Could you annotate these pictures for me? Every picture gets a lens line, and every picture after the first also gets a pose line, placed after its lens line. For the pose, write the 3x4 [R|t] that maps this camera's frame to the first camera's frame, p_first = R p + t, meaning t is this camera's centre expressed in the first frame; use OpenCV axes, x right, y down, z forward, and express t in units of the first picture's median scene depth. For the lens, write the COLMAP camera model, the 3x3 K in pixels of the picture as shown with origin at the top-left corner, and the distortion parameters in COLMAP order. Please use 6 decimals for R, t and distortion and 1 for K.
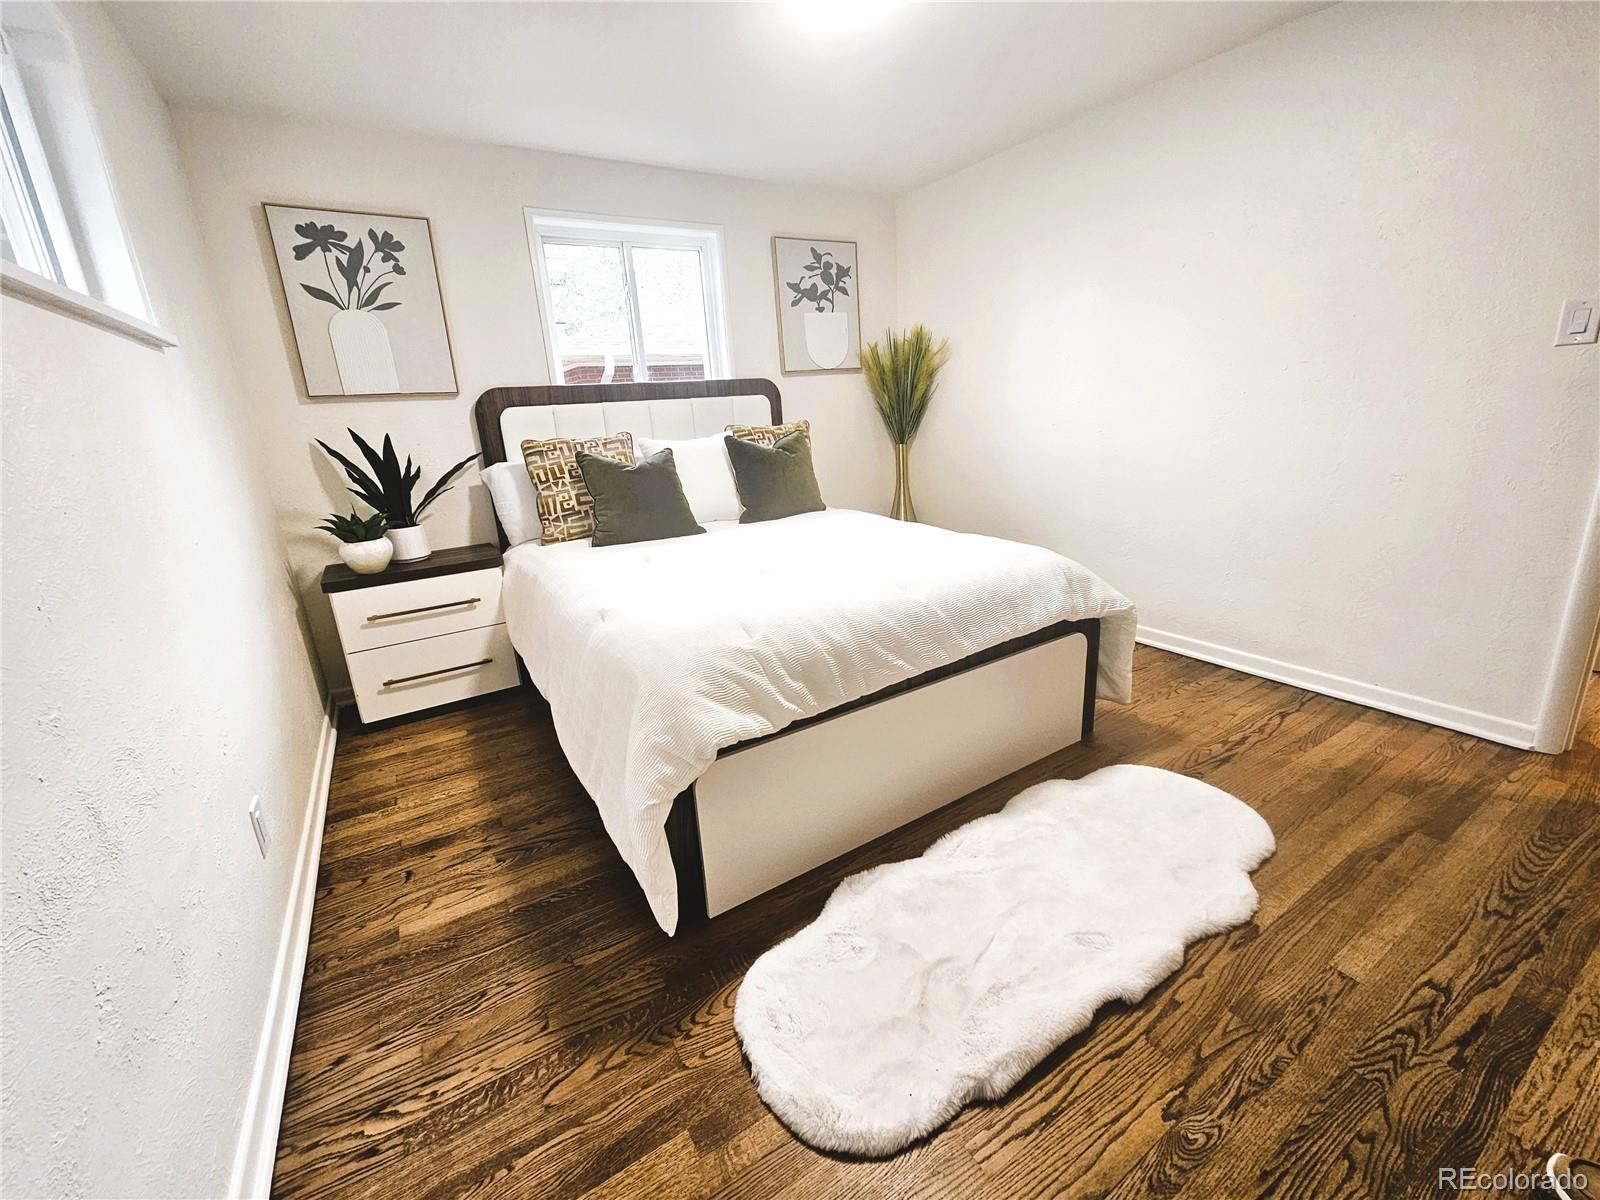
lens RADIAL K [[657.4, 0, 800.0], [0, 657.4, 600.0], [0, 0, 1]] dist [0.000401, -0.000124]
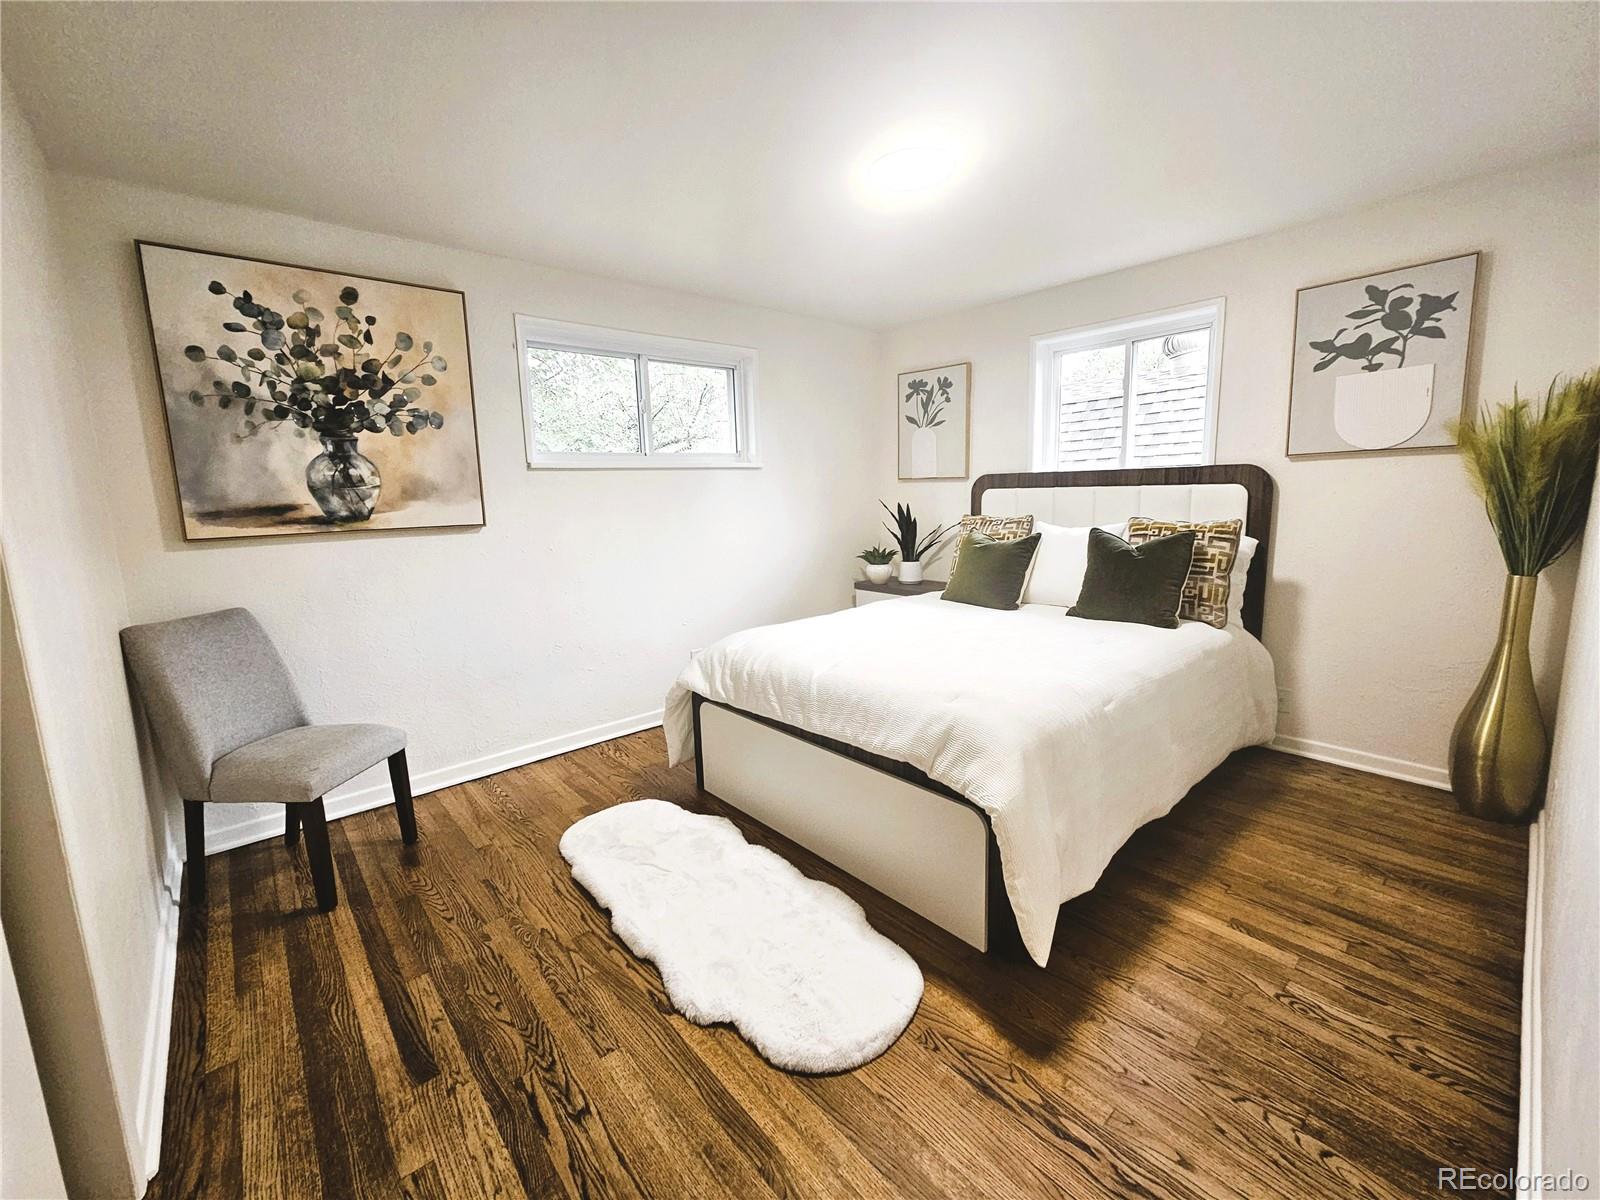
lens RADIAL K [[657.4, 0, 800.0], [0, 657.4, 600.0], [0, 0, 1]] dist [0.000401, -0.000124]
pose [[0.160180, 0.220315, -0.962187, 1.349673], [-0.261954, 0.949310, 0.173757, -0.344904], [0.951695, 0.224216, 0.209773, 0.670236]]
